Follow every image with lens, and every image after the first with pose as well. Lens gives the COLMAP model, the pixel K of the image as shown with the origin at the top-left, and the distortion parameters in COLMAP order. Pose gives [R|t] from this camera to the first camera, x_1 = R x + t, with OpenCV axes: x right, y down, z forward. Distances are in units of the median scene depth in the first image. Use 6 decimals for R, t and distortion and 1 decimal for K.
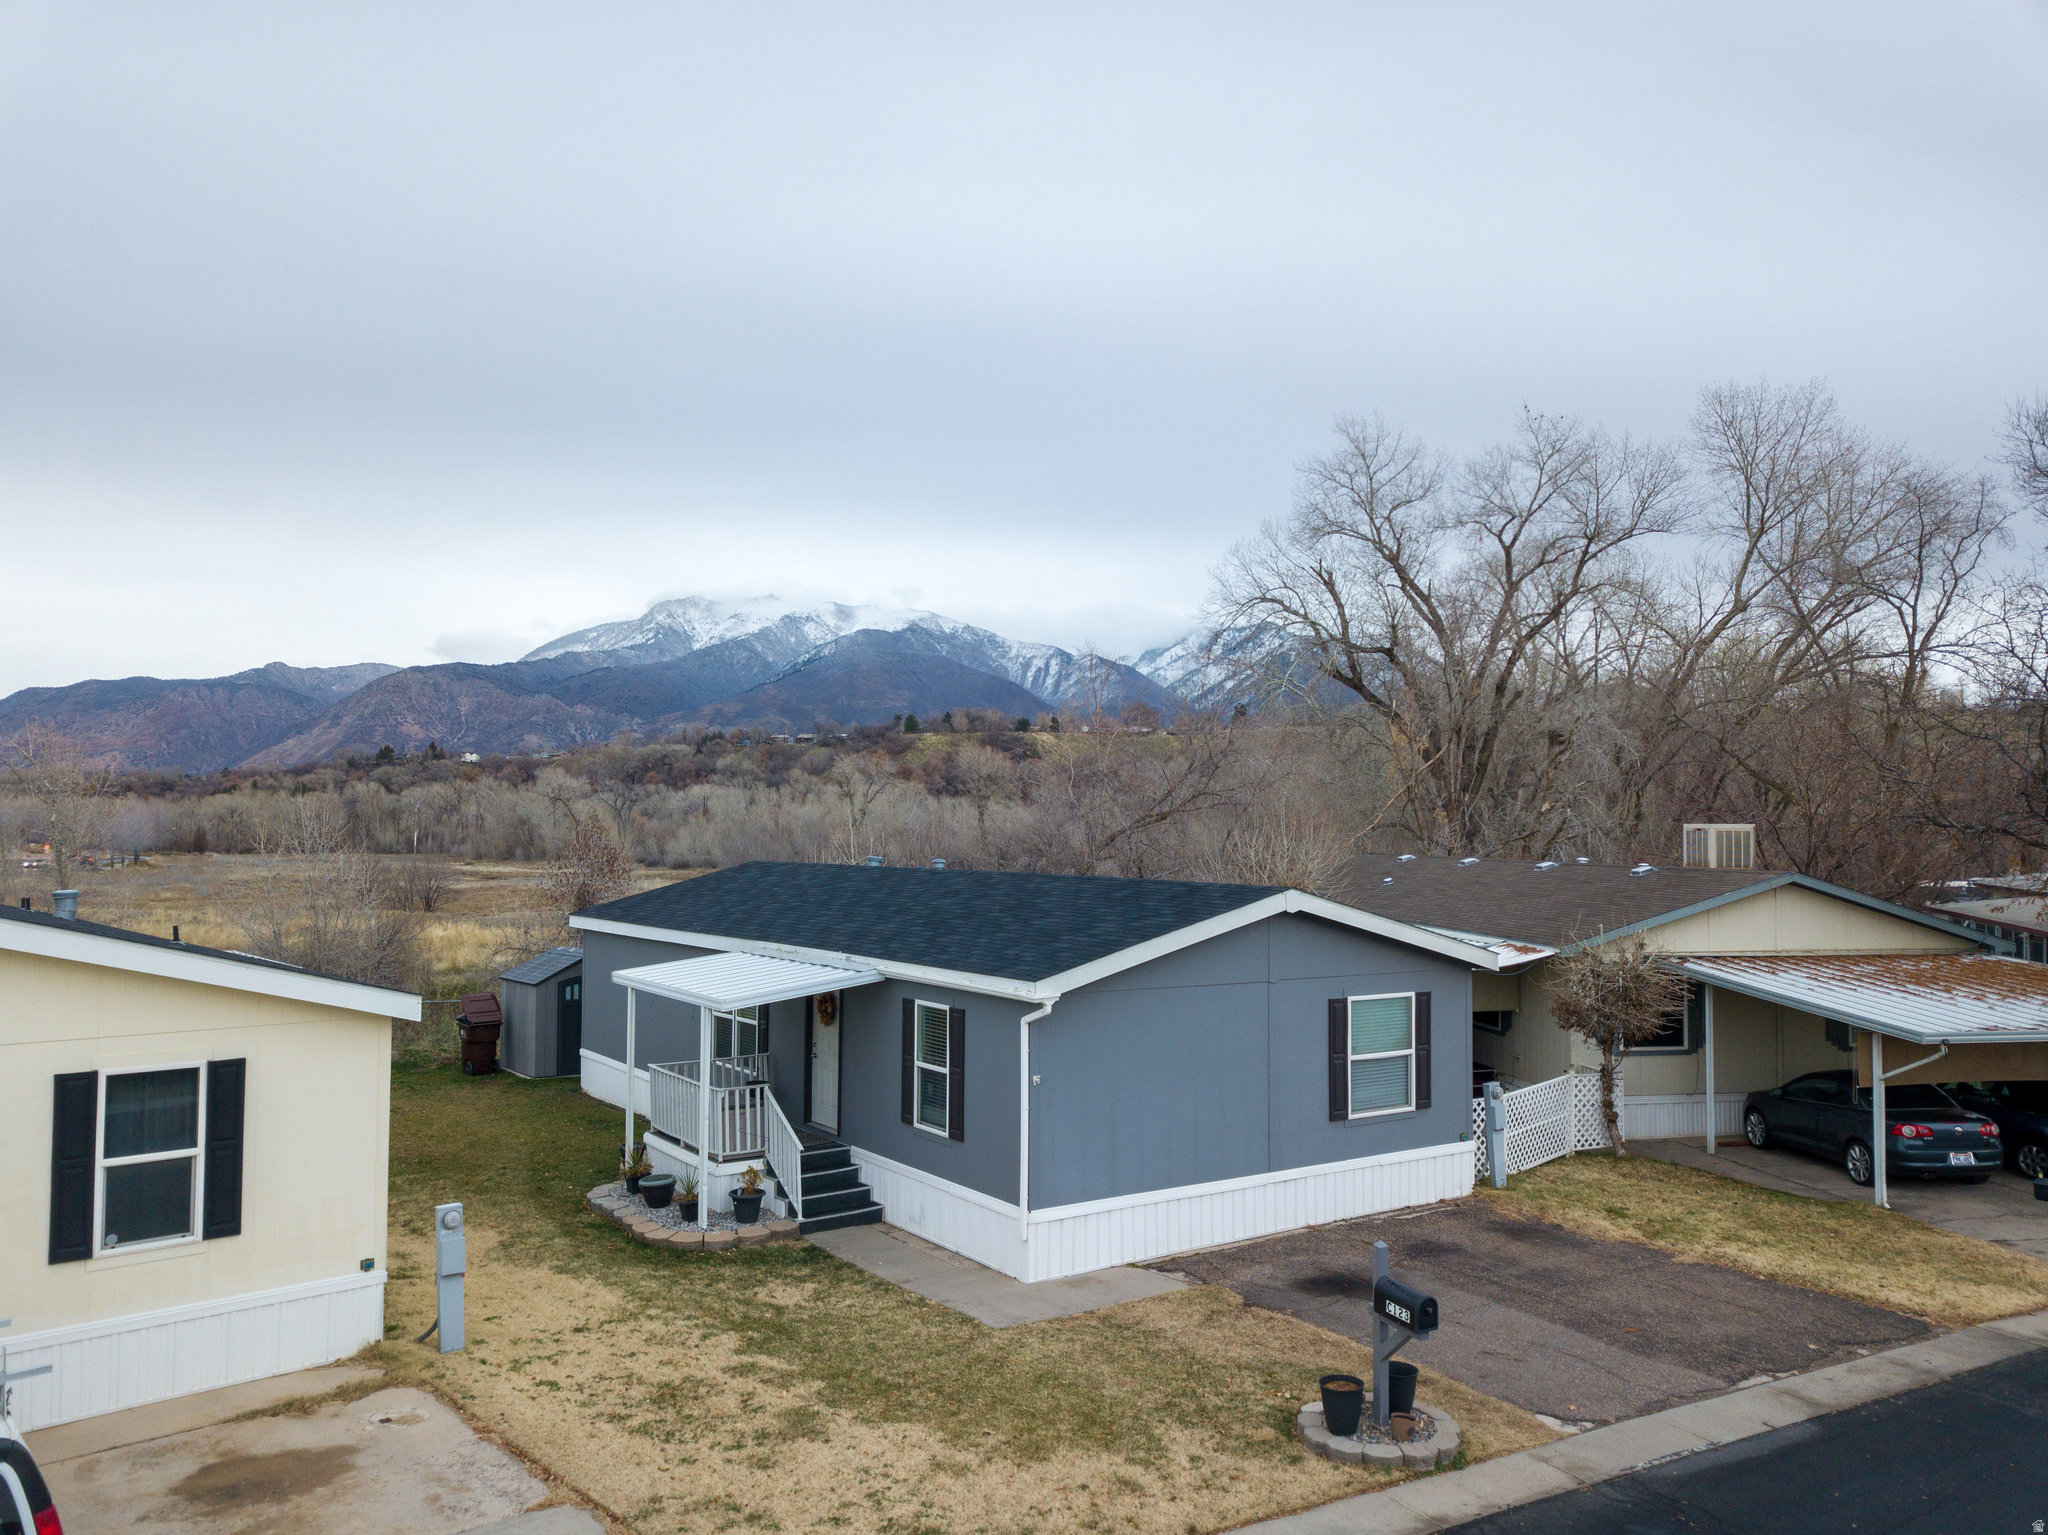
lens RADIAL K [[1560.3, 0, 1013.7], [0, 1560.3, 802.4], [0, 0, 1]] dist [0.023539, -0.015159]
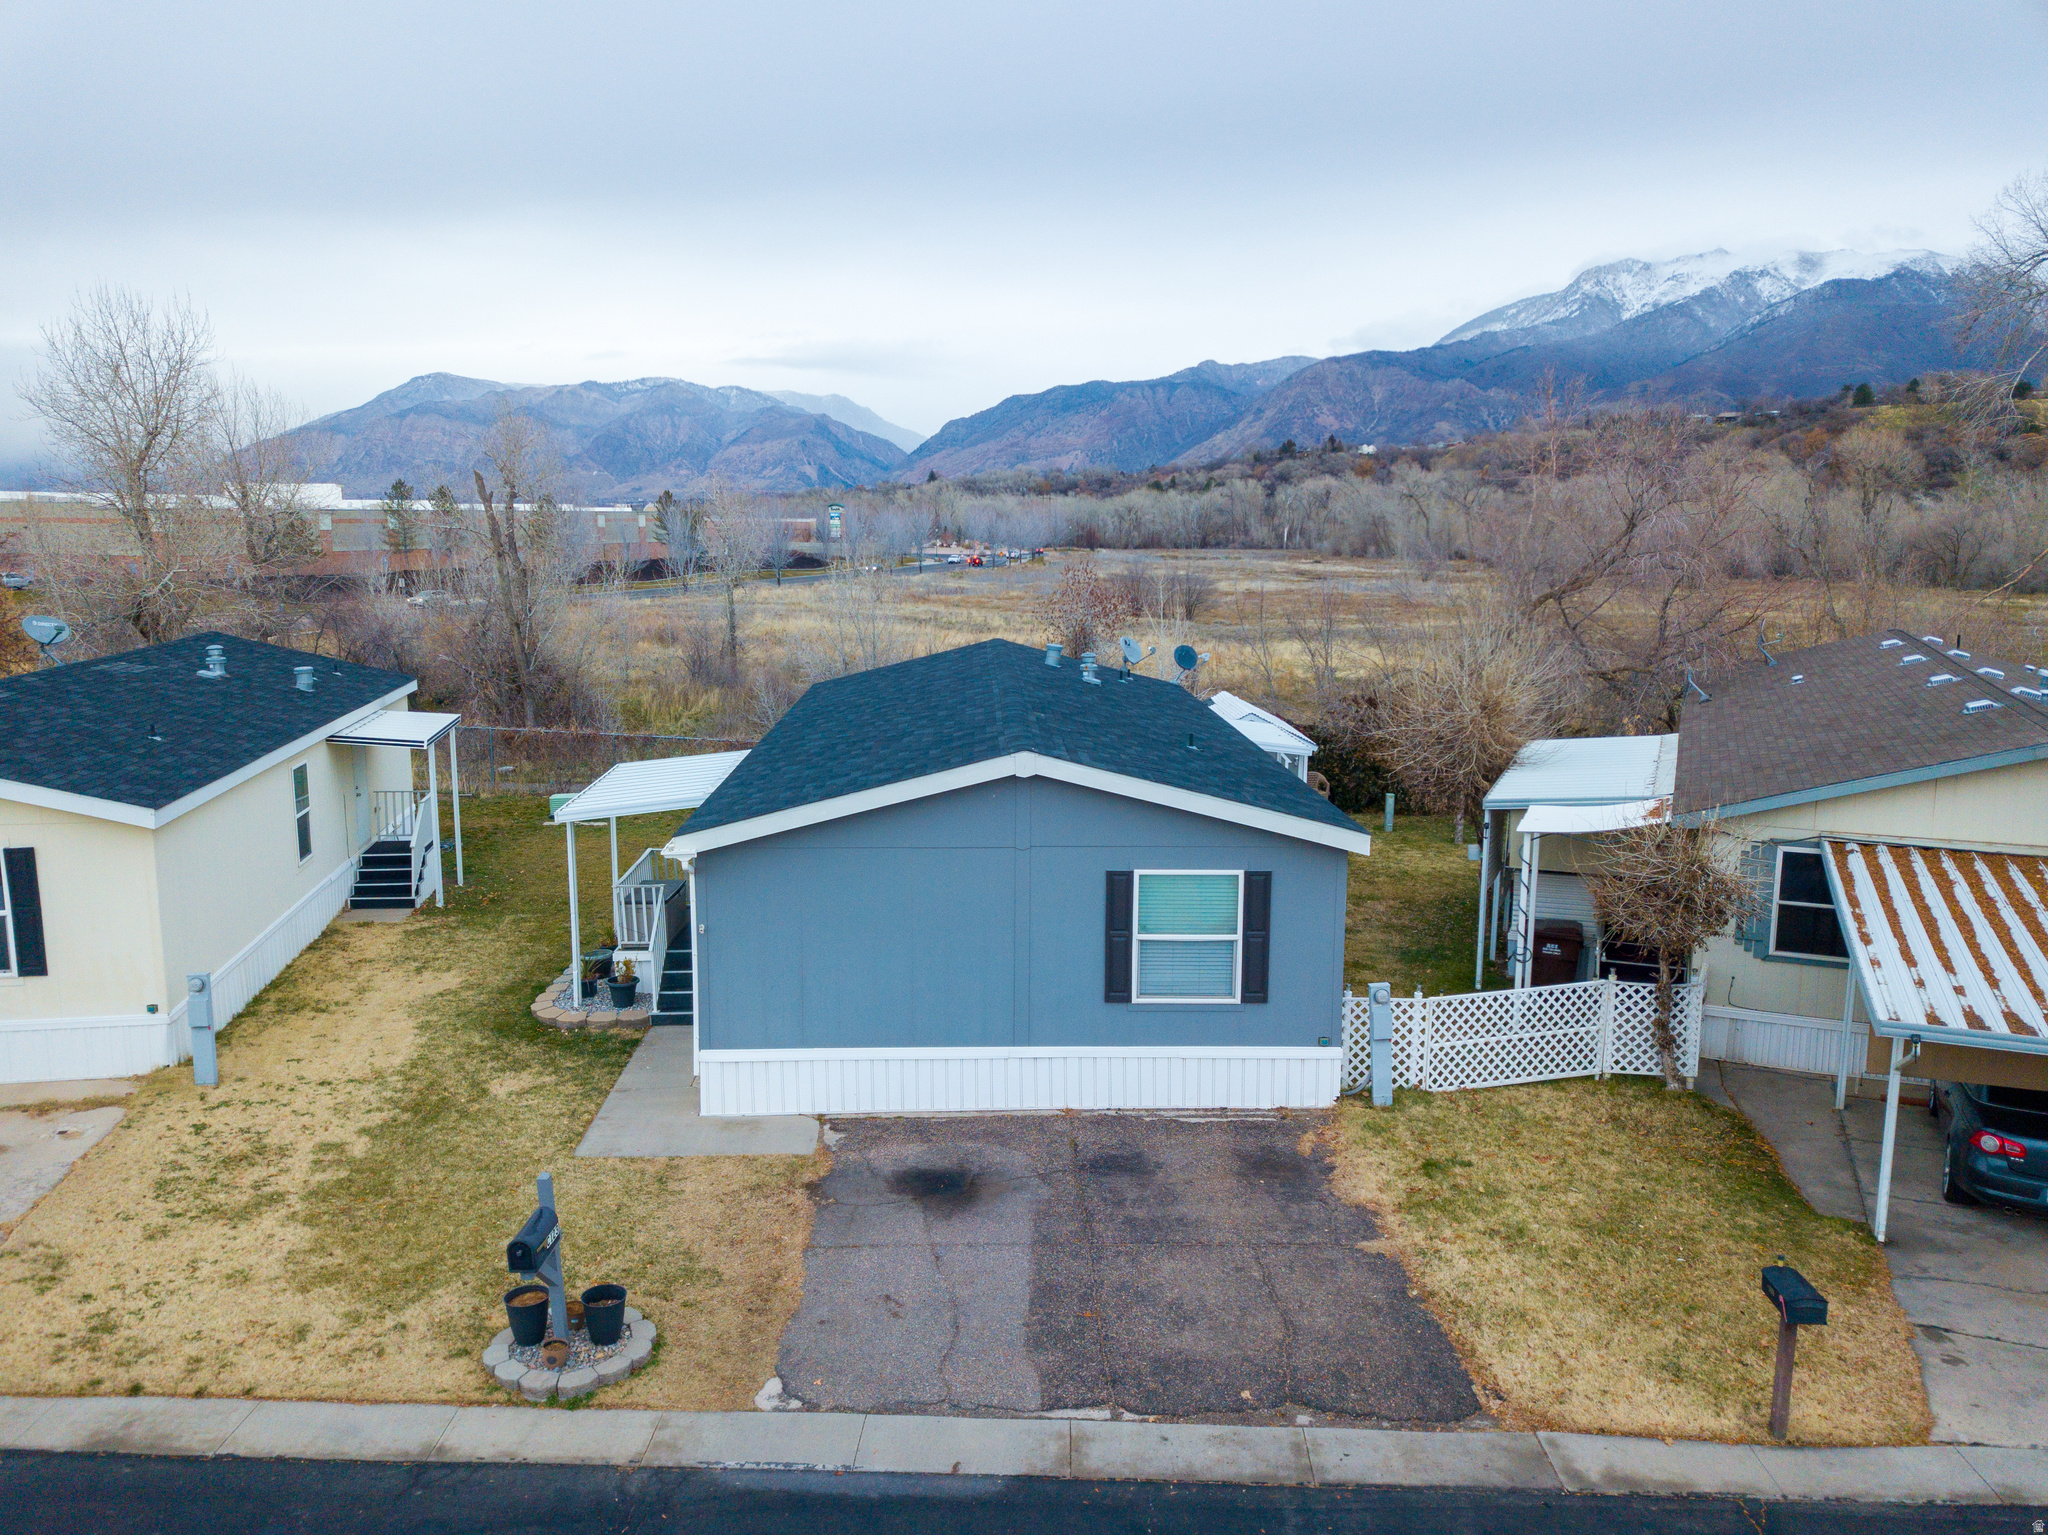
lens RADIAL K [[1560.3, 0, 1003.7], [0, 1560.3, 777.1], [0, 0, 1]] dist [0.023539, -0.015159]
pose [[0.841934, 0.086543, -0.532595, 0.613924], [0.010779, 0.984159, 0.176959, -0.082685], [0.539473, -0.154729, 0.827664, 0.242776]]
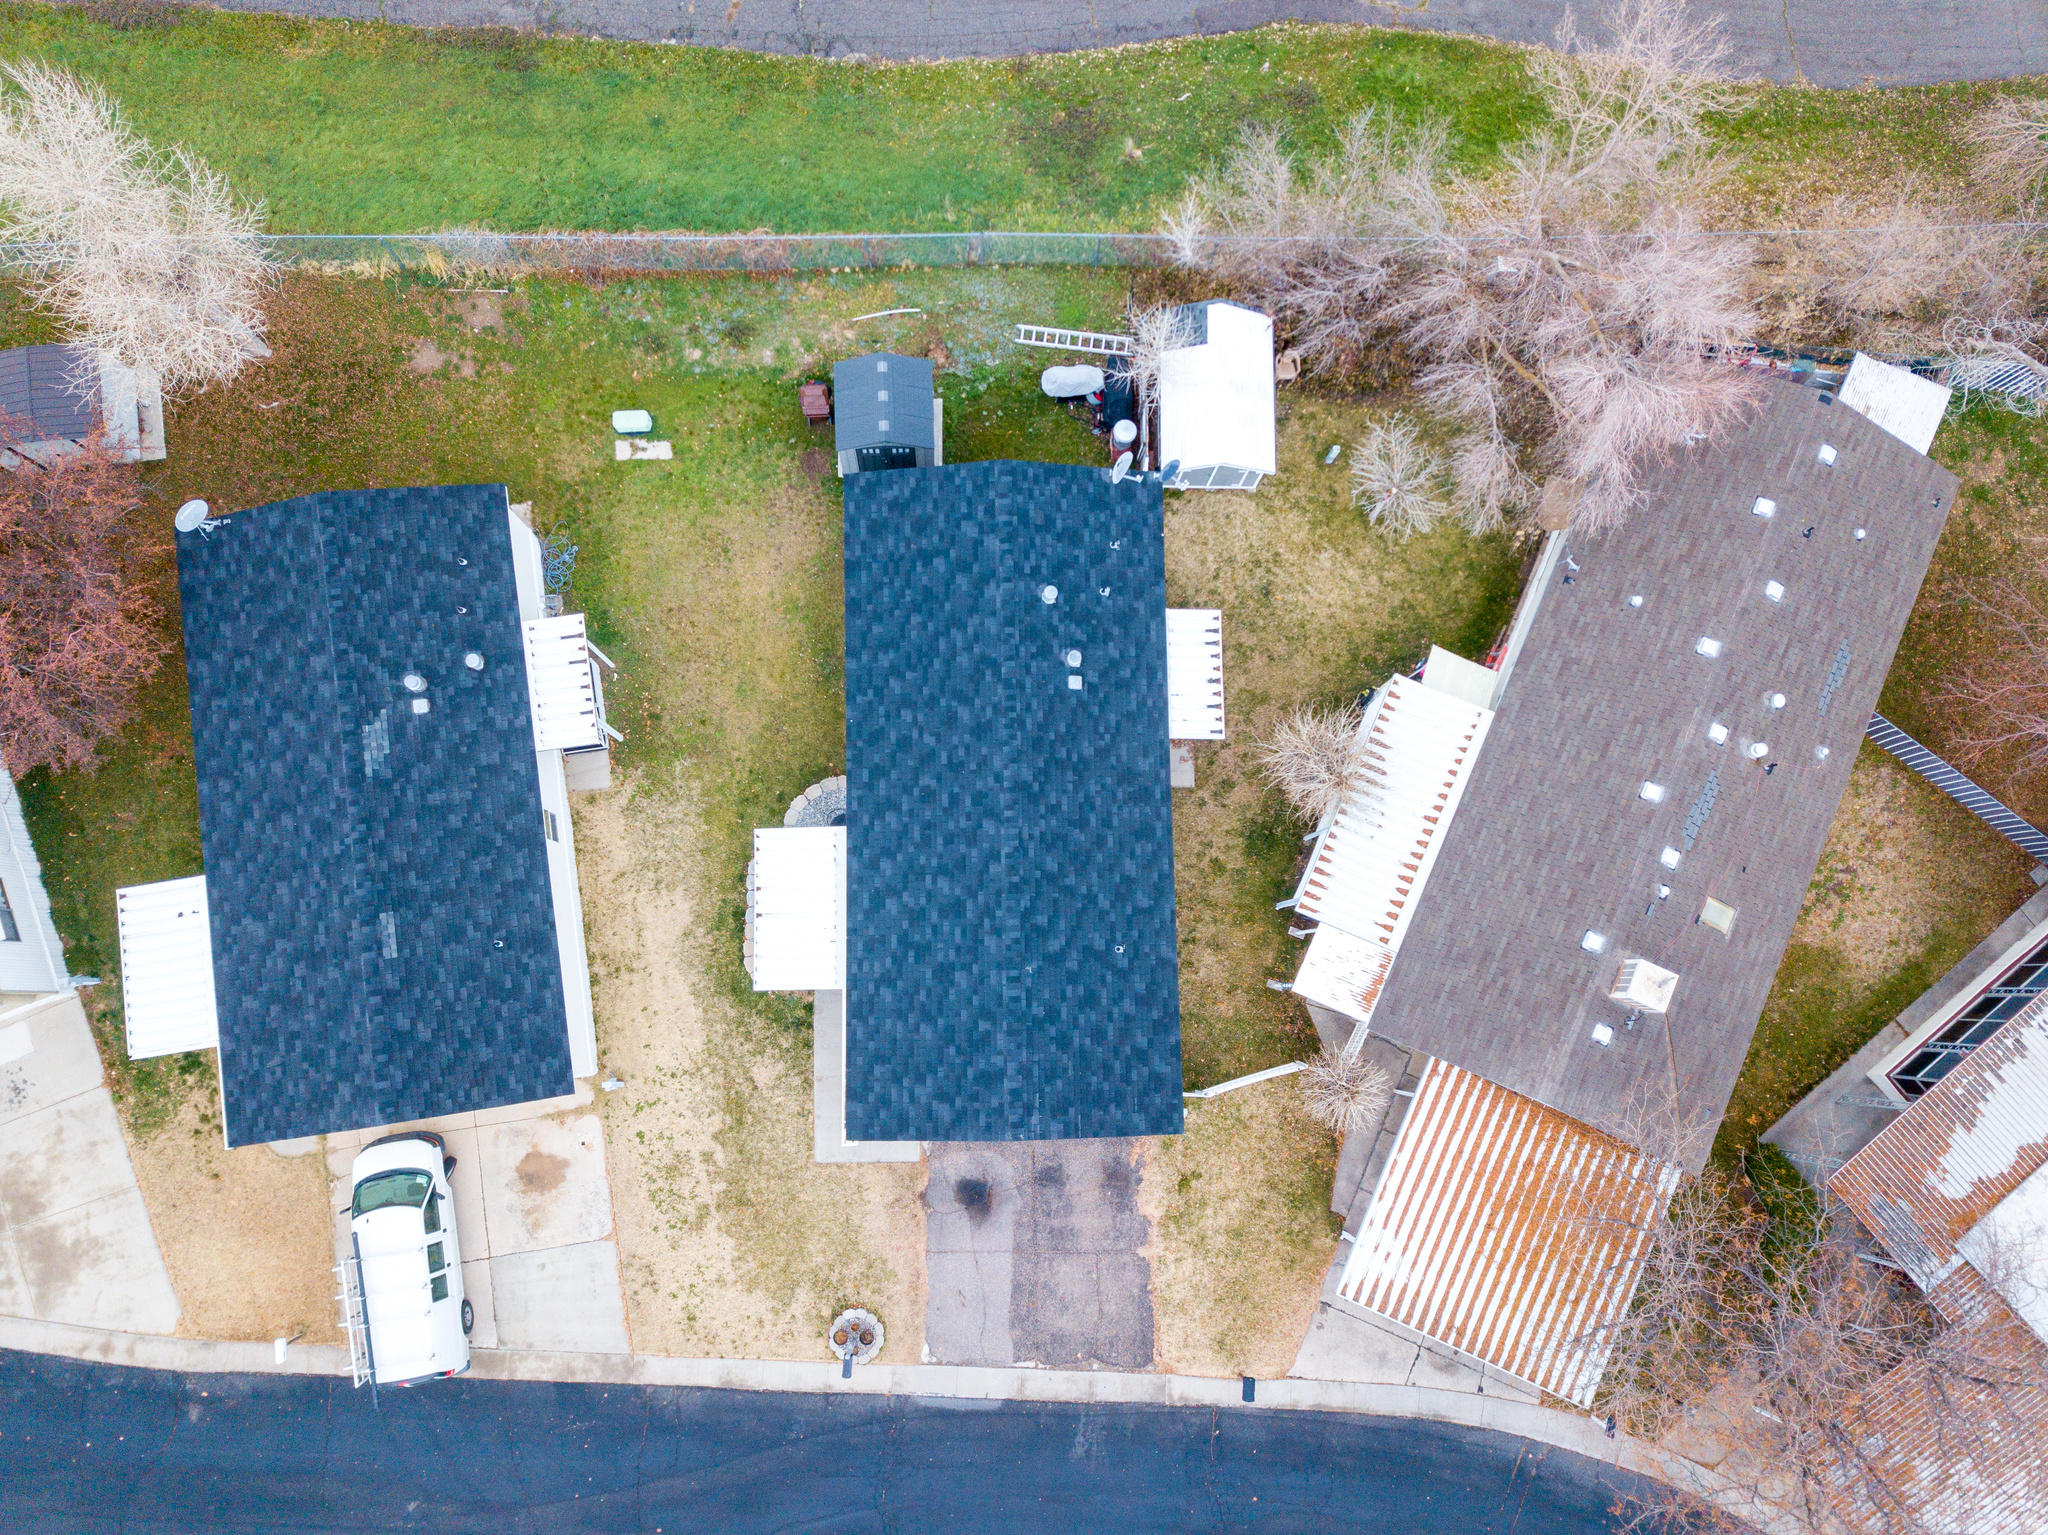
lens RADIAL K [[1560.3, 0, 1009.1], [0, 1560.3, 780.0], [0, 0, 1]] dist [0.023539, -0.015159]
pose [[0.838465, 0.542075, -0.055955, 0.044190], [-0.013614, 0.123483, 0.992253, -1.707840], [0.544785, -0.831208, 0.110916, 1.087533]]
